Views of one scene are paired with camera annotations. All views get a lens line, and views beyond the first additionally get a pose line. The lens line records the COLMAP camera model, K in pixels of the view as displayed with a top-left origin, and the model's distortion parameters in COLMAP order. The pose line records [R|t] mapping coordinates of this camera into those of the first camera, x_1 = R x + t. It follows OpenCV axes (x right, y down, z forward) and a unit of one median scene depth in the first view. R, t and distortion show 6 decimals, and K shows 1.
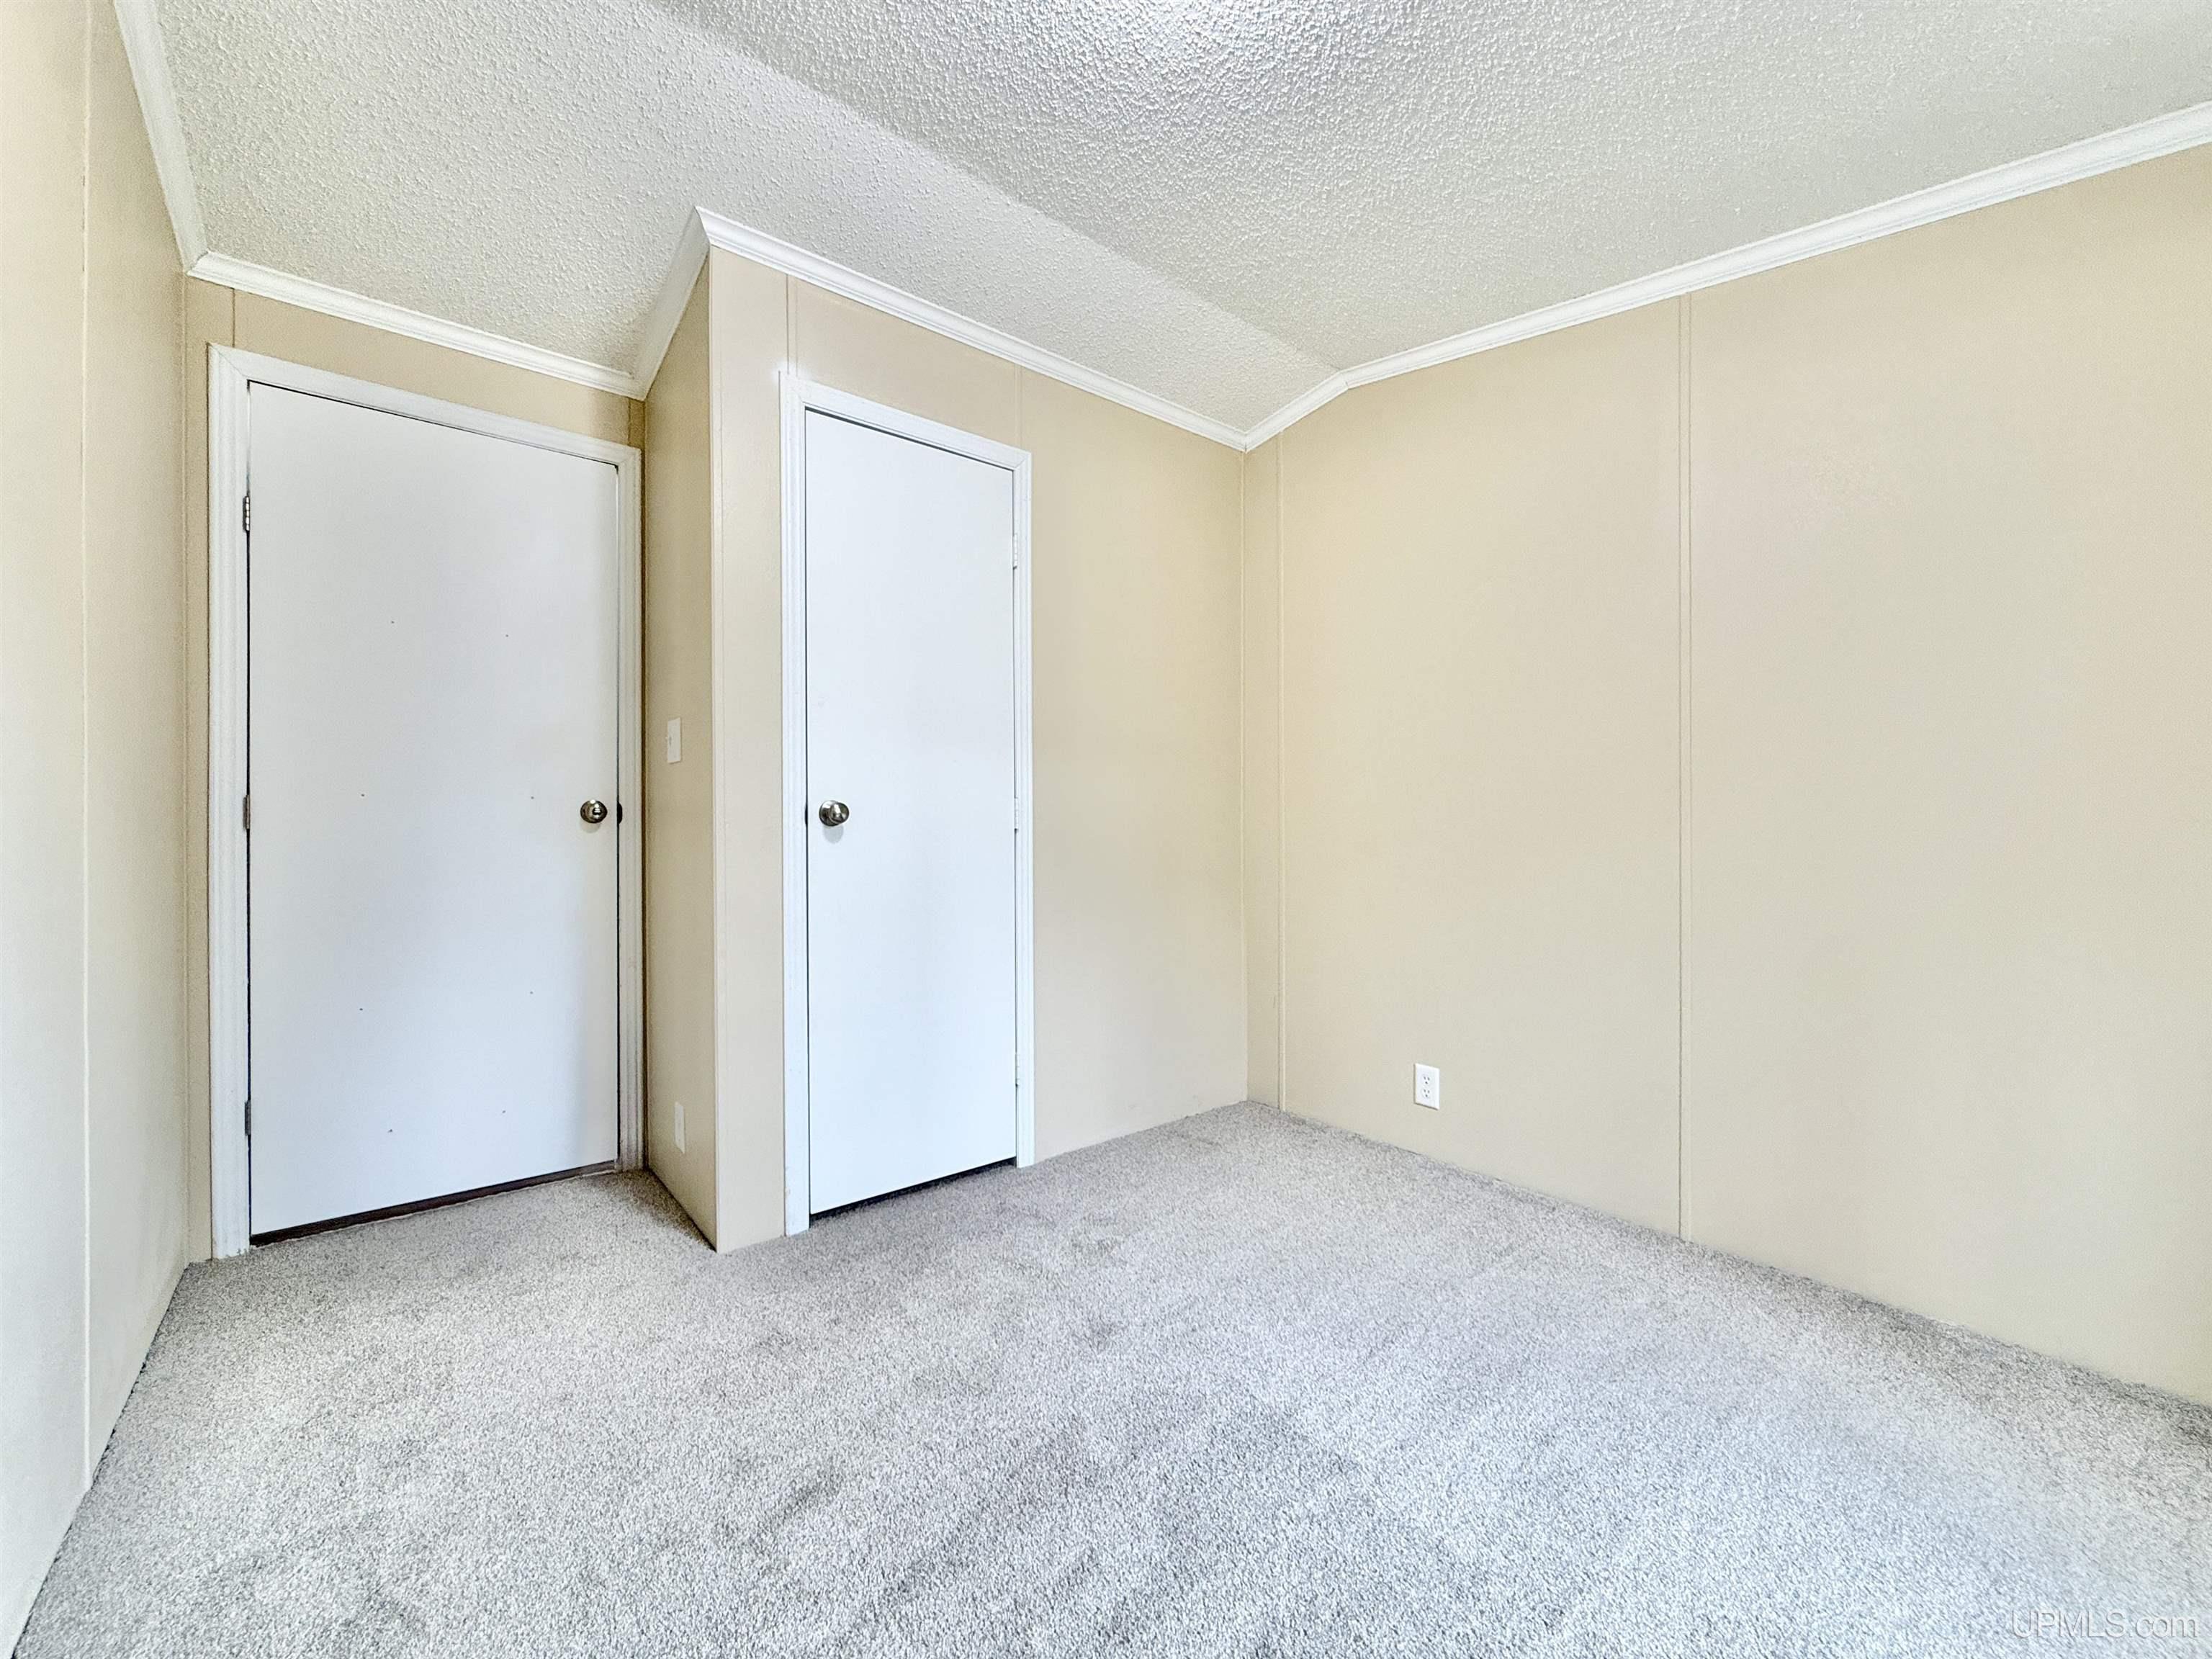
lens RADIAL K [[882.3, 0, 1103.7], [0, 882.3, 837.6], [0, 0, 1]] dist [-0.000456, -0.000144]
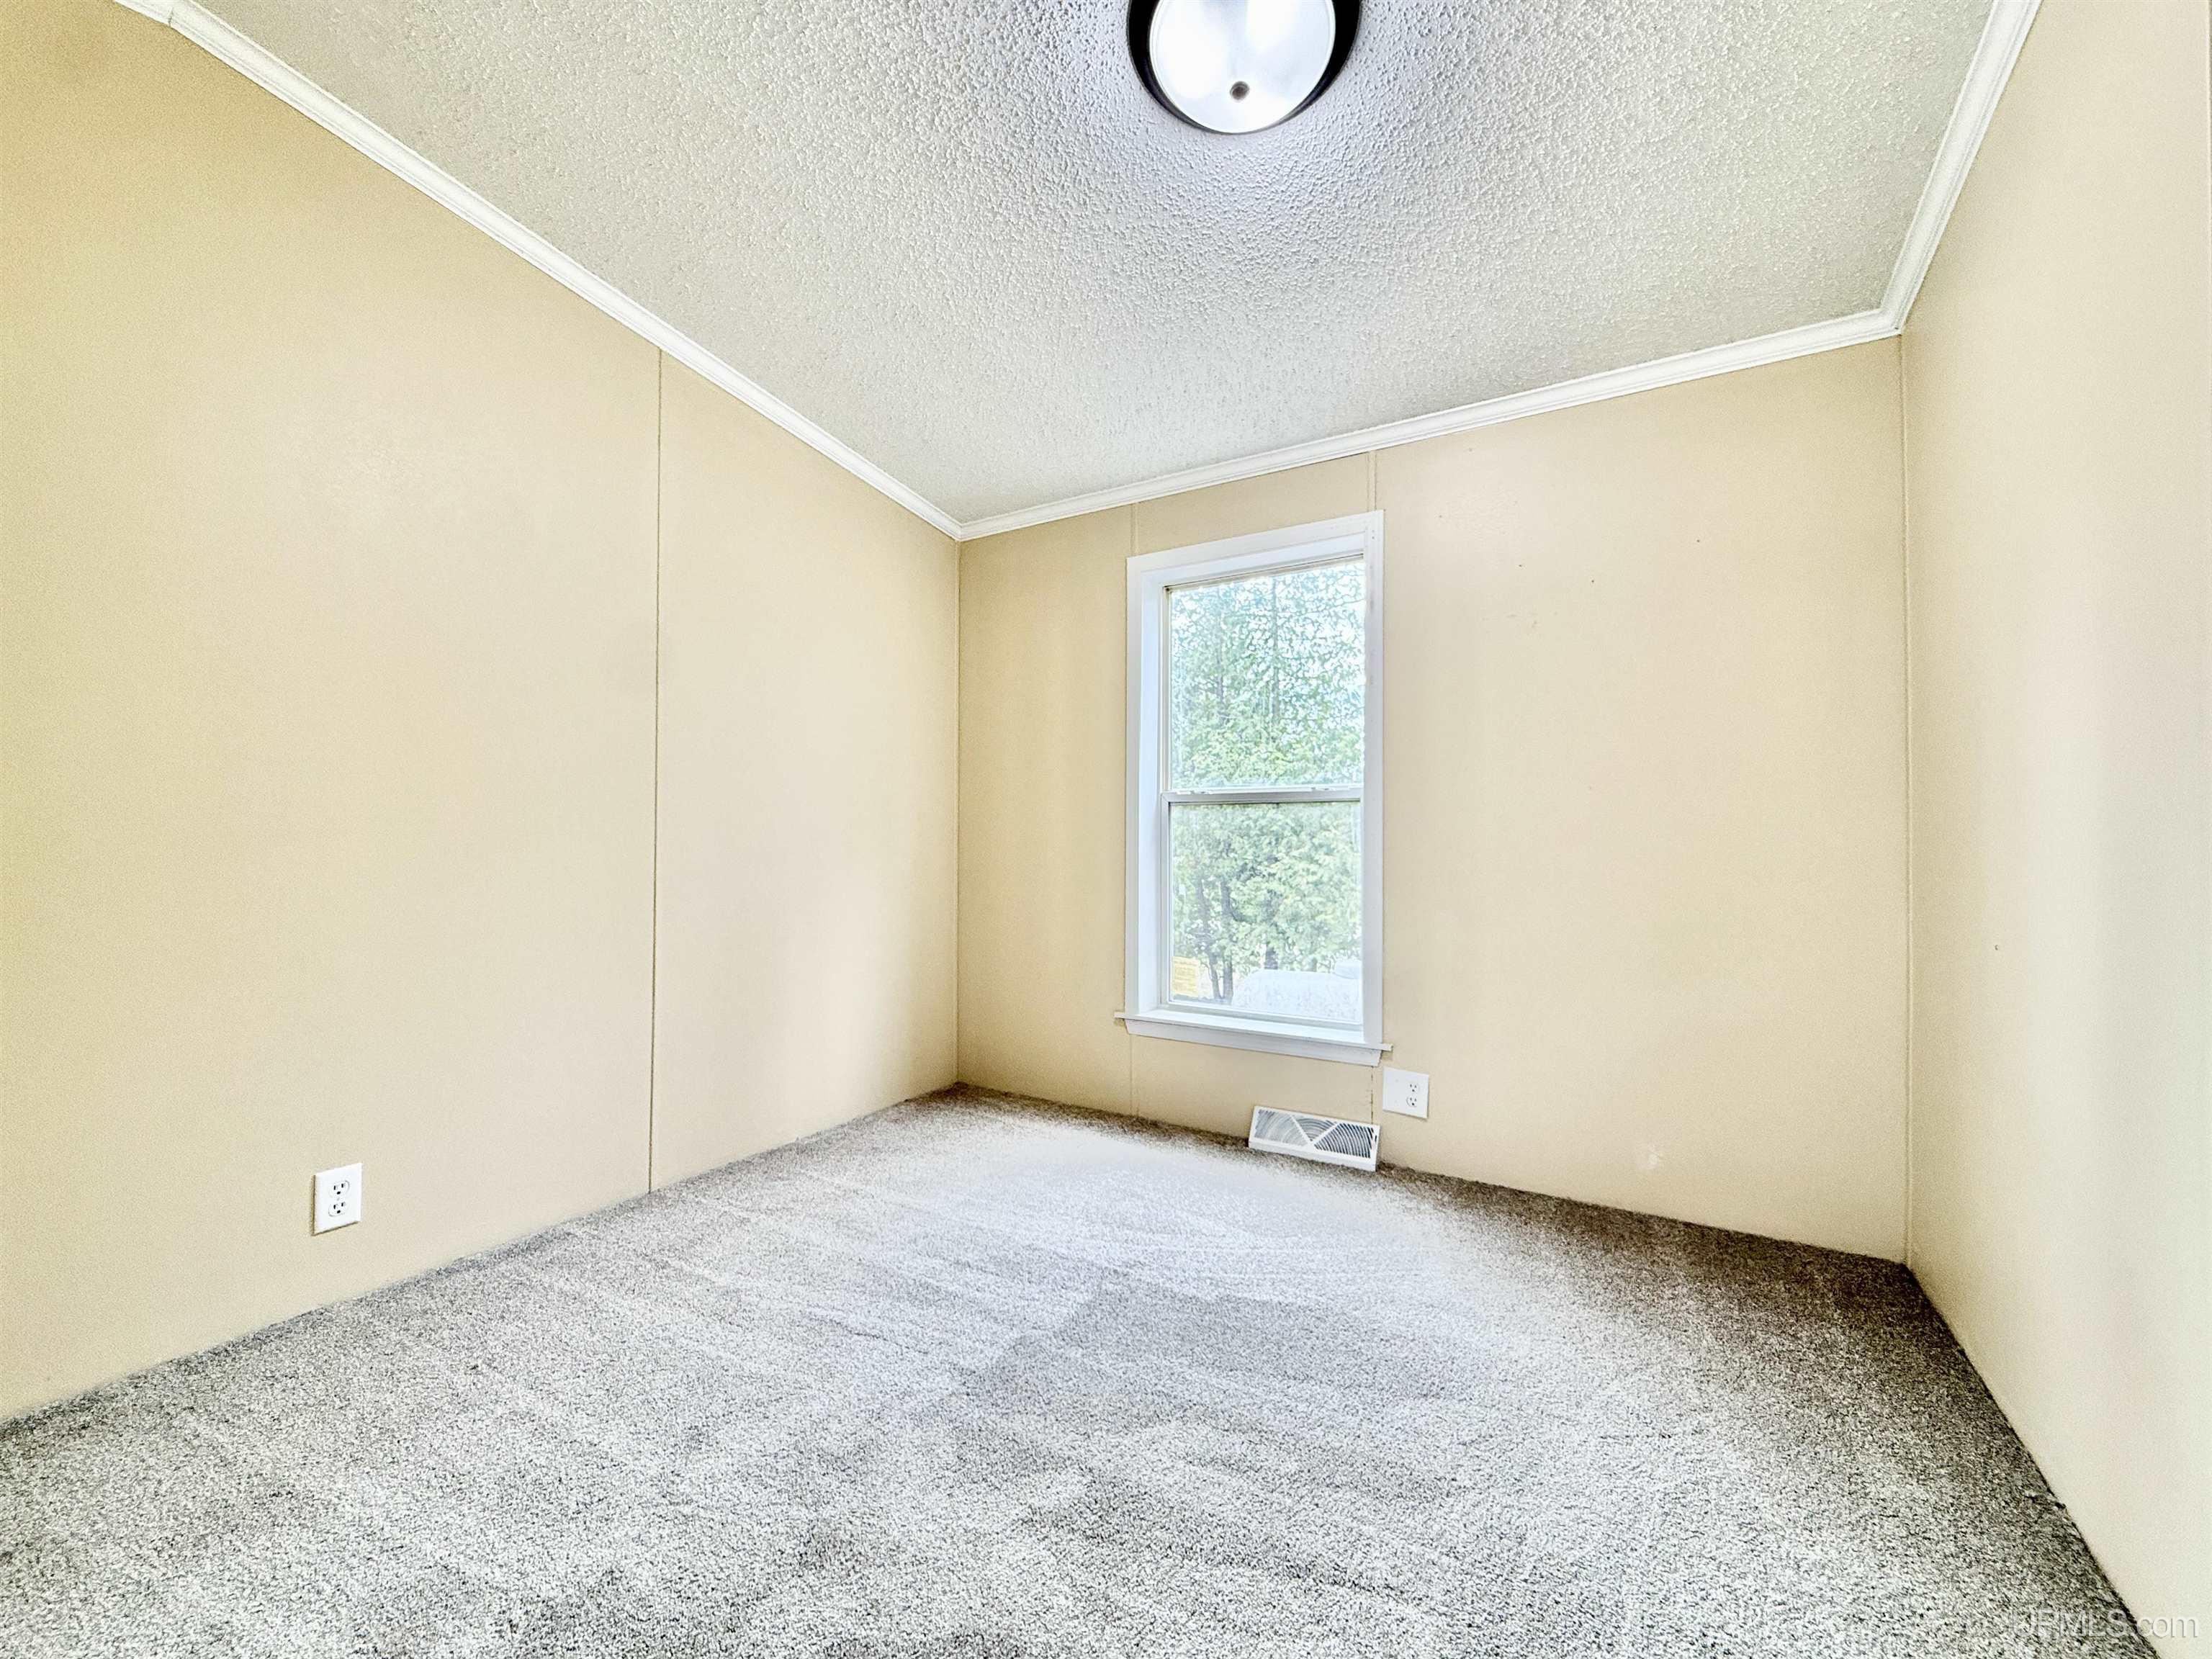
lens RADIAL K [[882.3, 0, 1105.1], [0, 882.3, 837.0], [0, 0, 1]] dist [-0.000456, -0.000144]
pose [[-0.338601, 0.001220, 0.940929, -0.641655], [0.010097, 0.999946, 0.002337, 0.014003], [-0.940876, 0.010292, -0.338595, 0.925868]]
